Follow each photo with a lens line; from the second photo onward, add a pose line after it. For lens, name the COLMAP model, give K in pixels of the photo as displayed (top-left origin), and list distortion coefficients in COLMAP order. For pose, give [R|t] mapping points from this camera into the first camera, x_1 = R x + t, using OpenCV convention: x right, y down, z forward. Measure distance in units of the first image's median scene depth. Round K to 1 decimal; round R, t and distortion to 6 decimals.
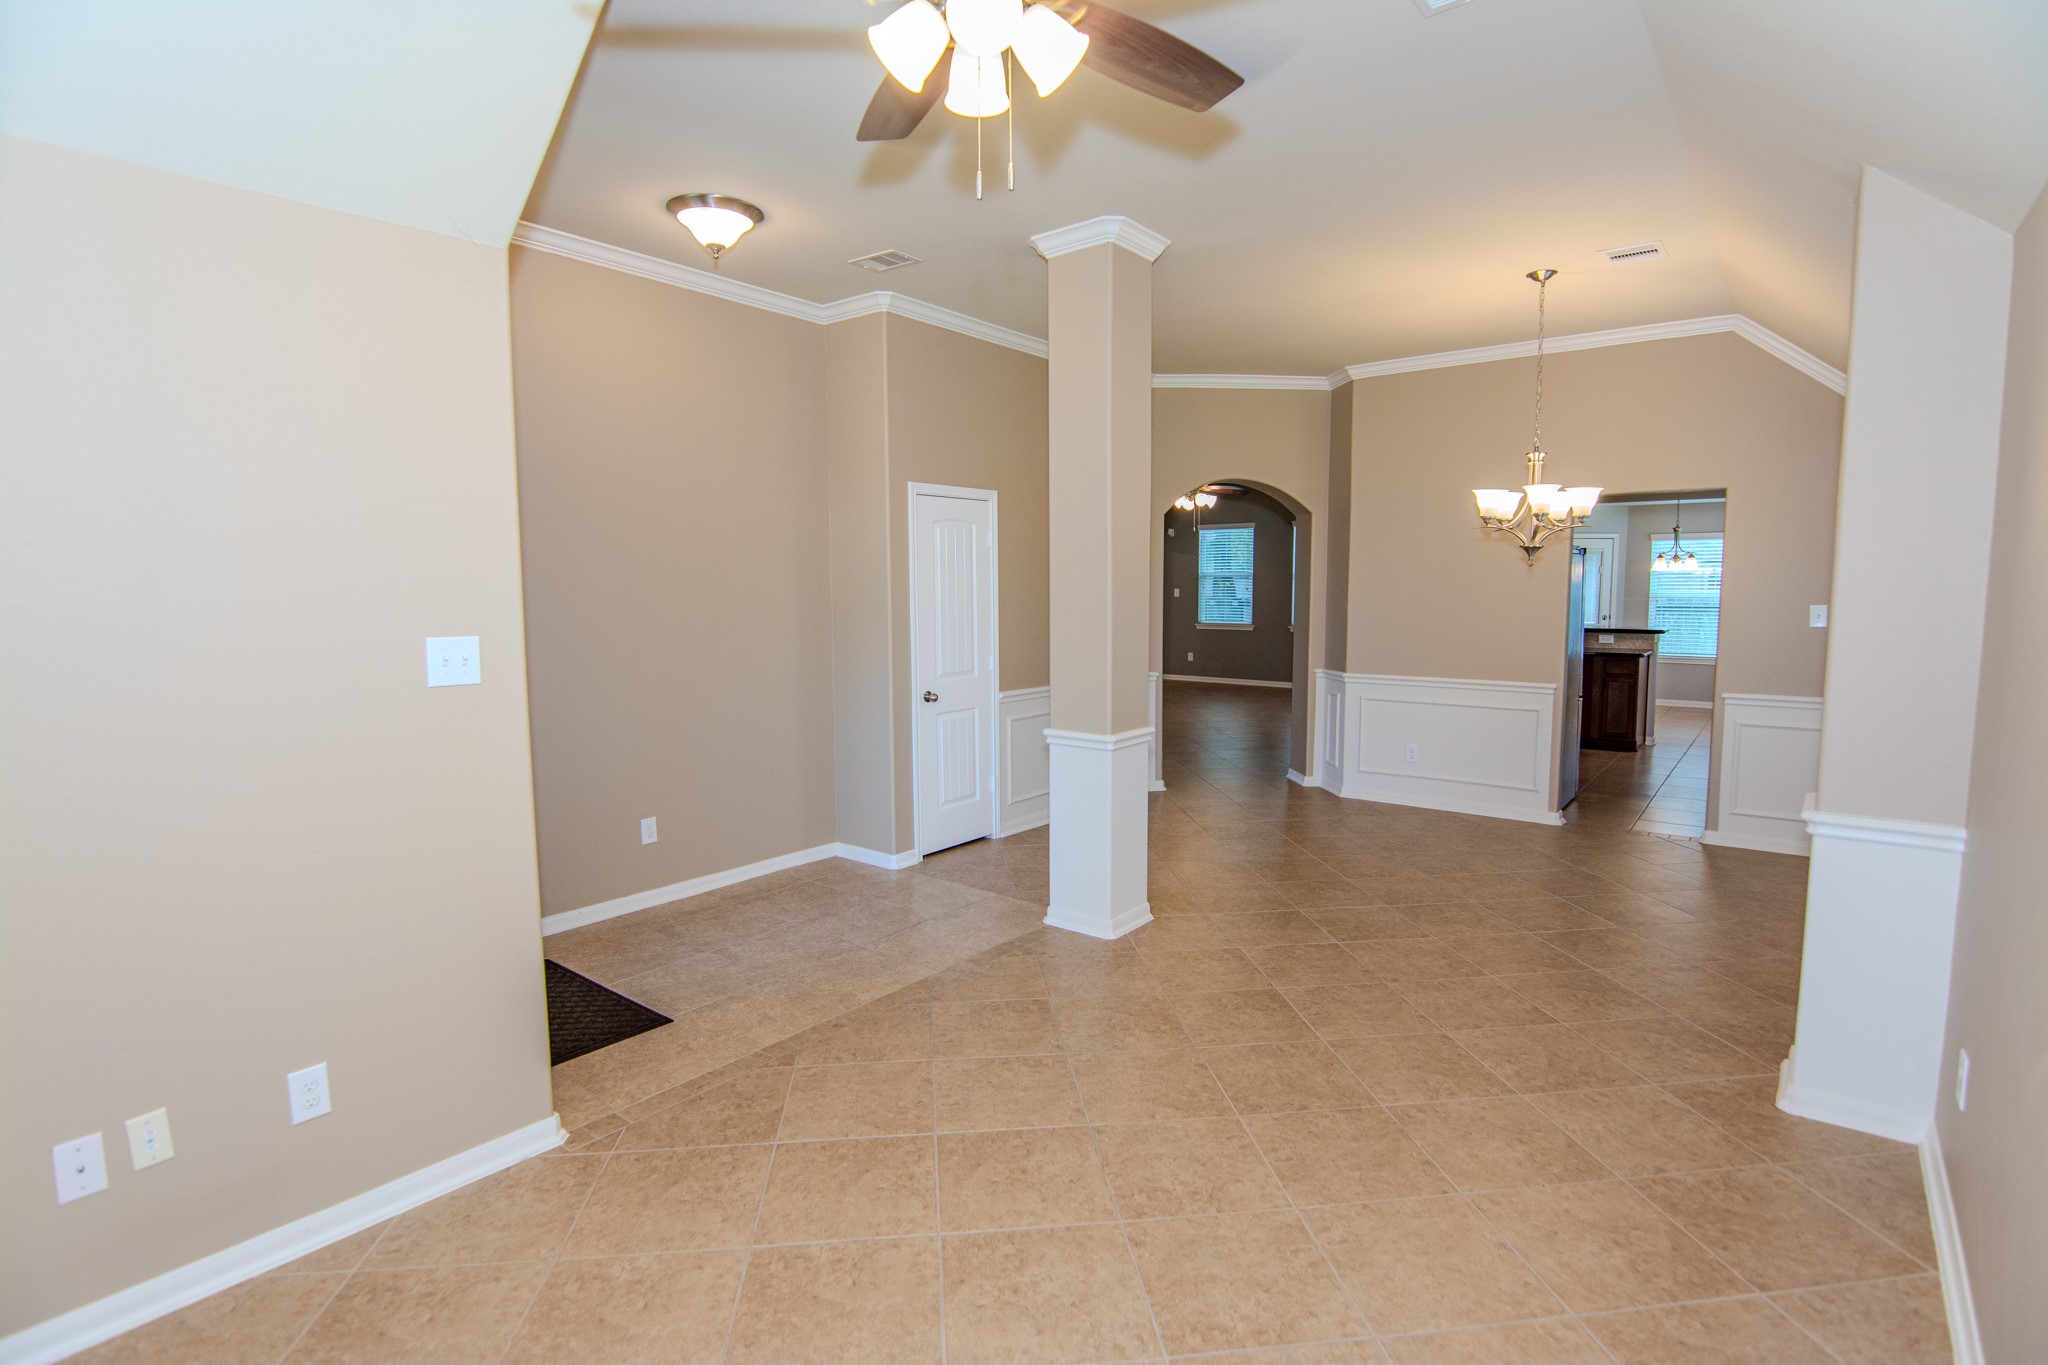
lens RADIAL K [[973.8, 0, 1024.0], [0, 973.8, 682.5], [0, 0, 1]] dist [-0.003355, -0.011317]
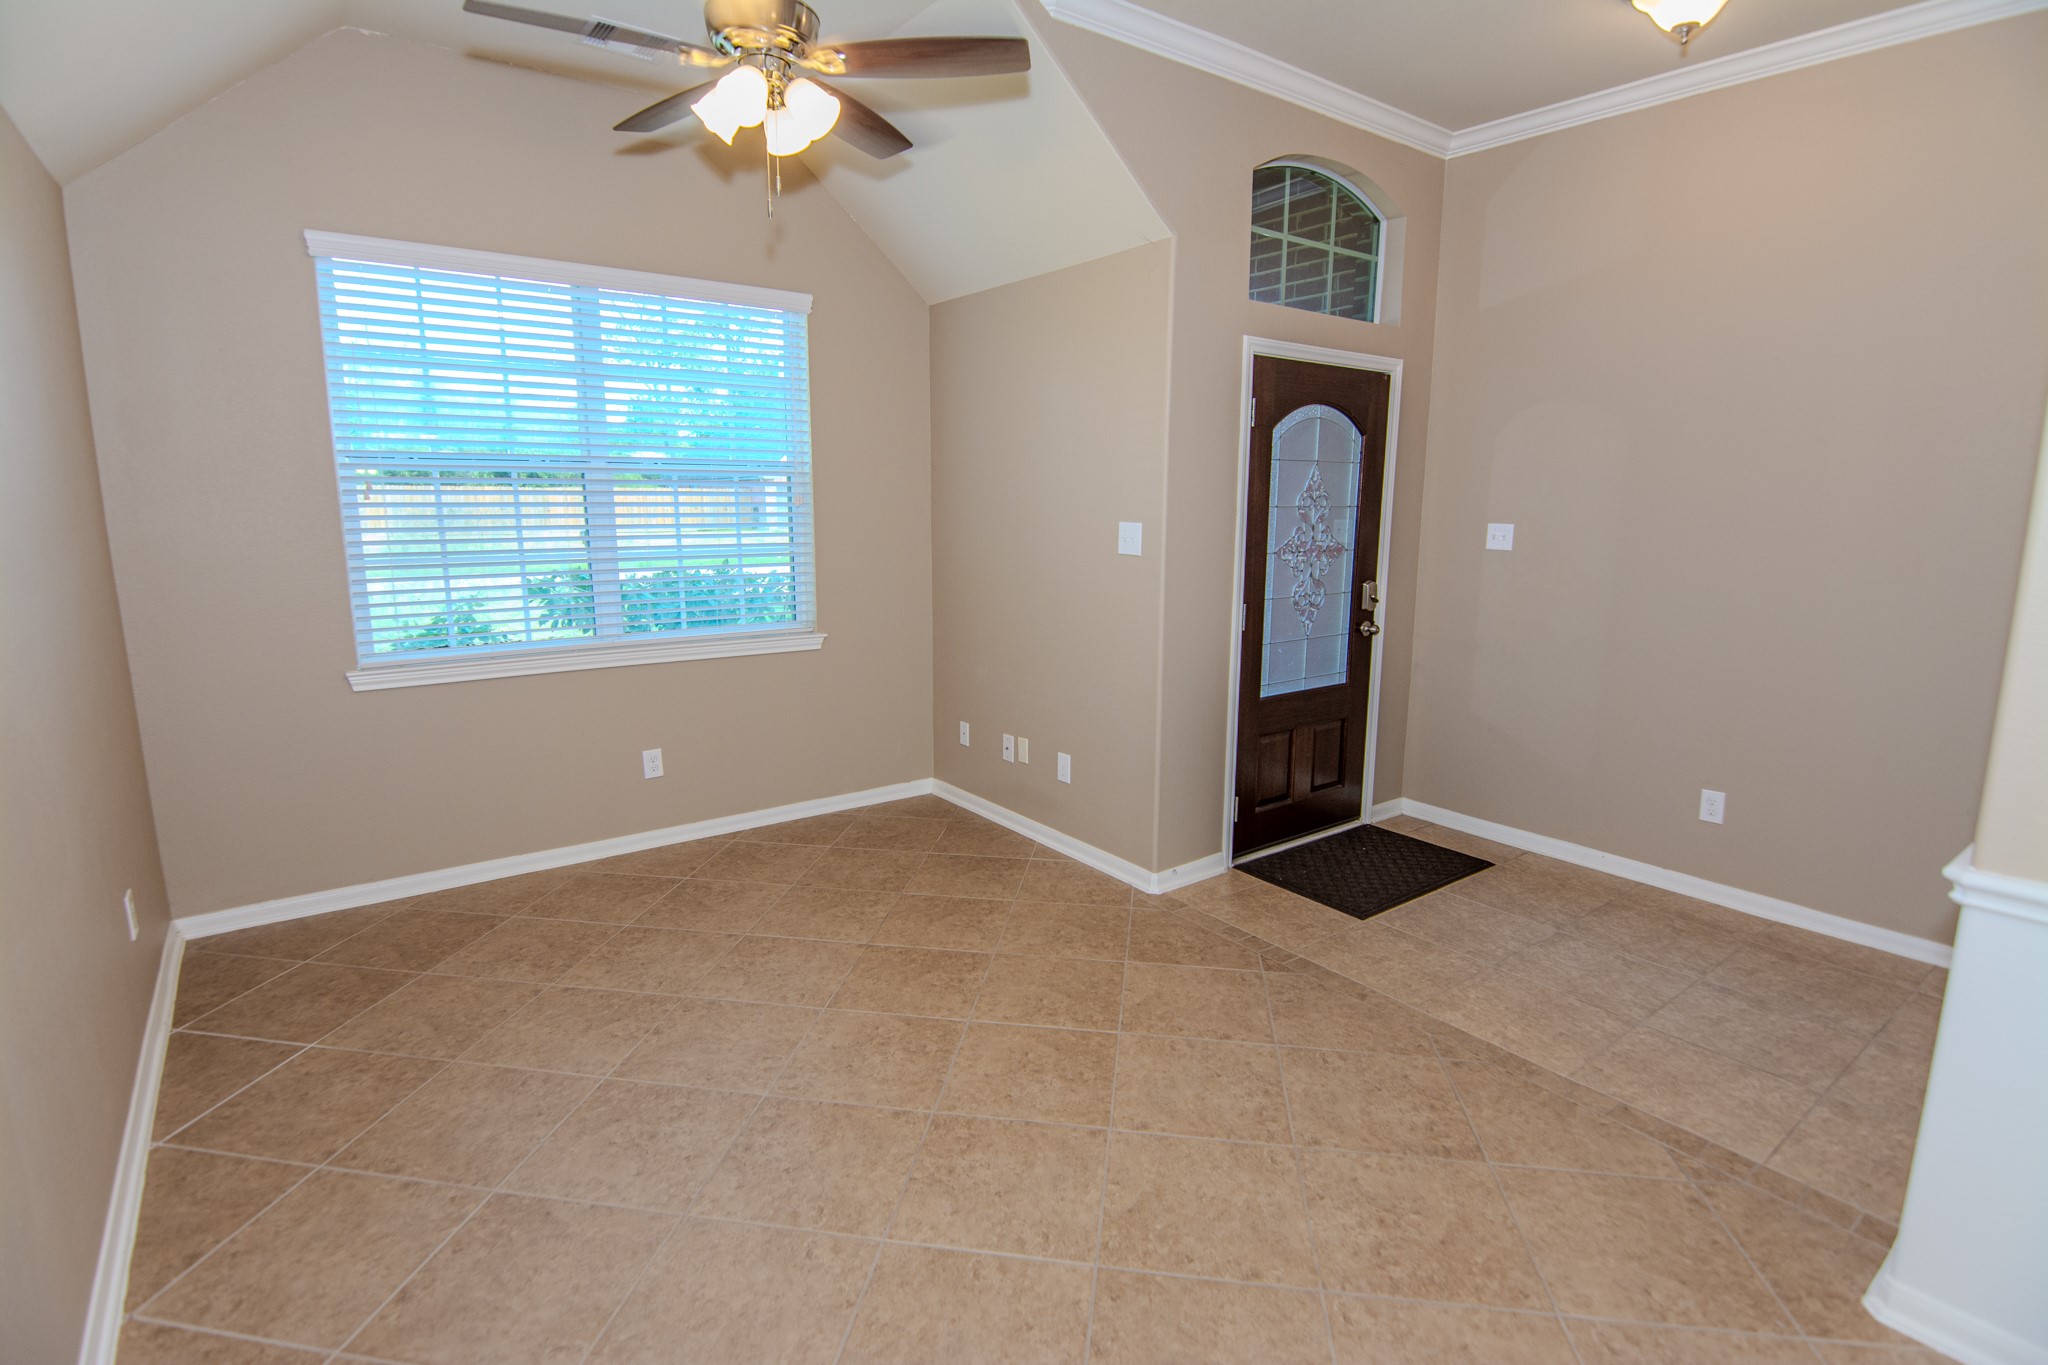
lens RADIAL K [[995.1, 0, 1046.1], [0, 995.1, 676.3], [0, 0, 1]] dist [0.001687, -0.012036]
pose [[-0.230250, 0.175009, -0.957265, 0.615007], [-0.103260, 0.973748, 0.202859, -0.073104], [0.967638, 0.145555, -0.206134, 0.779249]]
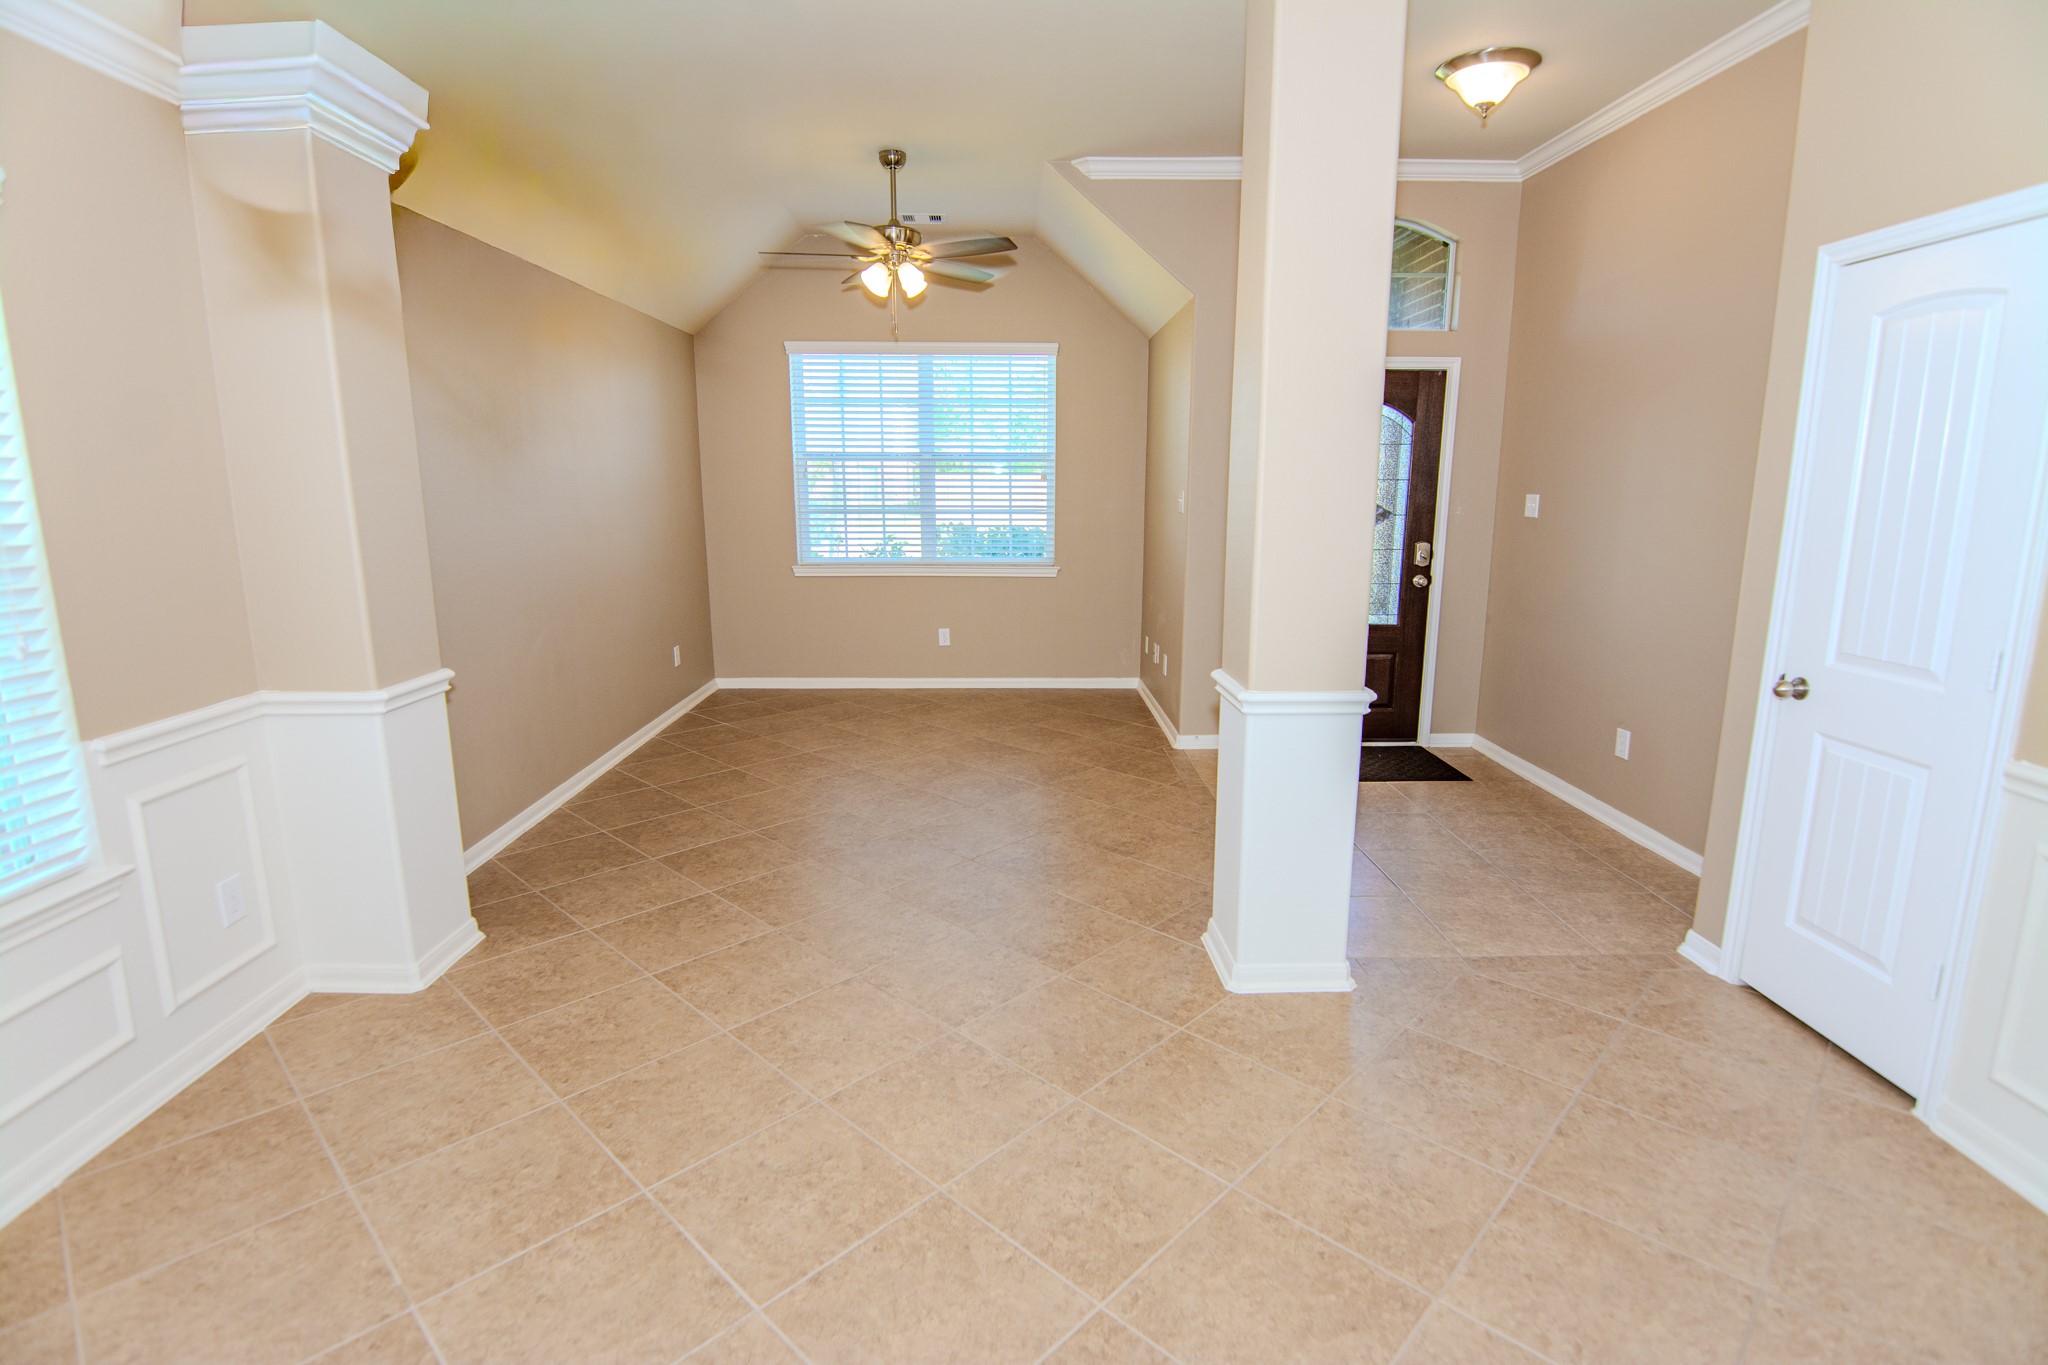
lens RADIAL K [[995.1, 0, 1046.1], [0, 995.1, 676.3], [0, 0, 1]] dist [0.001687, -0.012036]
pose [[-0.748241, 0.128722, -0.650820, 0.741120], [-0.066969, 0.961331, 0.267129, -0.143652], [0.660039, 0.243461, -0.710687, 1.597281]]
